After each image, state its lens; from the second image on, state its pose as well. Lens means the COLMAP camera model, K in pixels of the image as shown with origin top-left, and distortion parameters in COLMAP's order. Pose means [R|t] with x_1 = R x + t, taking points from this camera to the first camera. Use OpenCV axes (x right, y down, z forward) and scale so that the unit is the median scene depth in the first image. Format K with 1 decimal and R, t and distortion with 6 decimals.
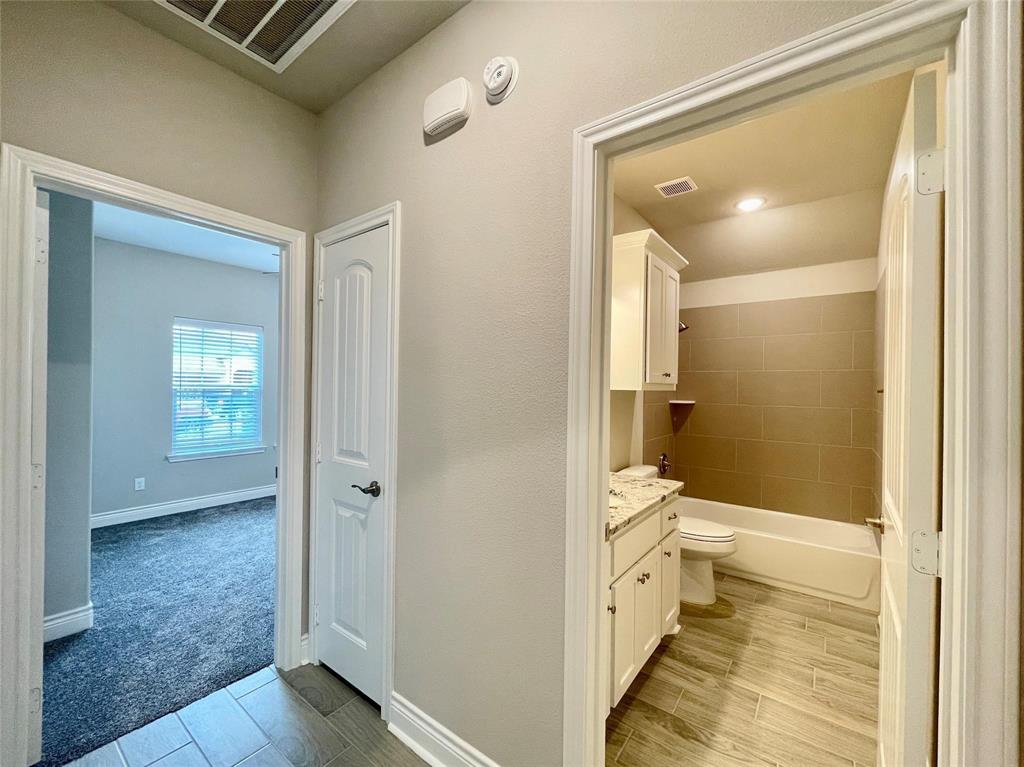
lens RADIAL K [[423.8, 0, 512.0], [0, 423.8, 383.5], [0, 0, 1]] dist [-0.016628, 0.016030]
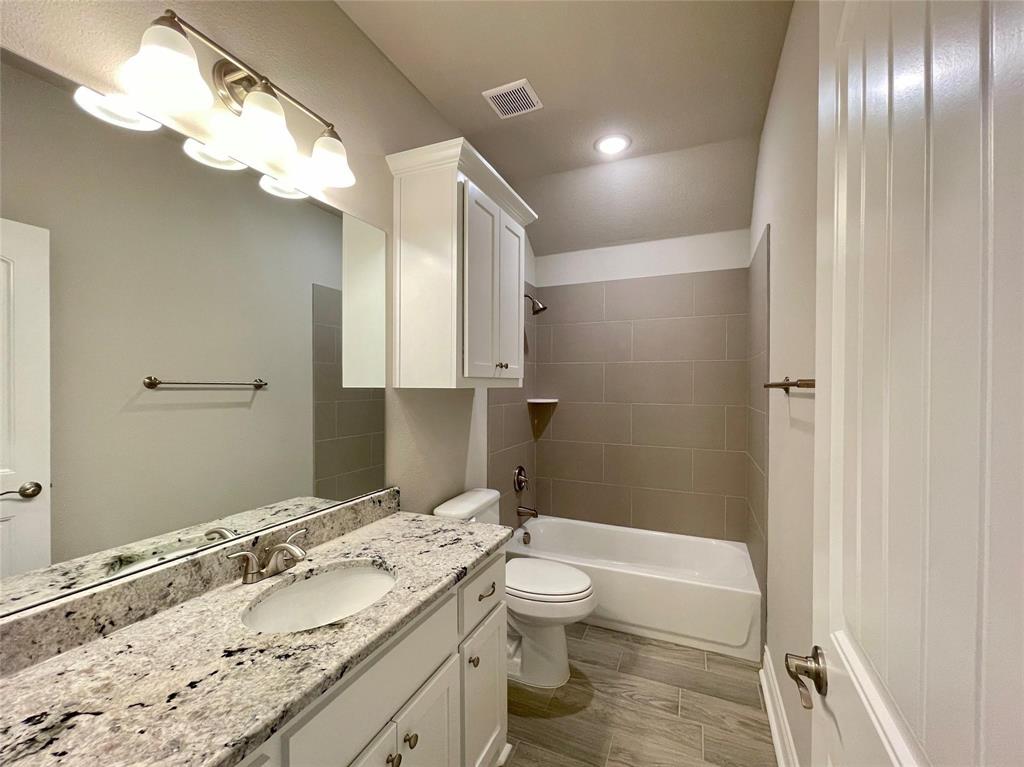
lens RADIAL K [[413.4, 0, 512.0], [0, 413.4, 383.5], [0, 0, 1]] dist [-0.001673, -0.000279]
pose [[0.974784, -0.012668, 0.222790, 0.246256], [0.010772, 0.999895, 0.009724, 0.003287], [-0.222889, -0.007079, 0.974818, 0.350801]]
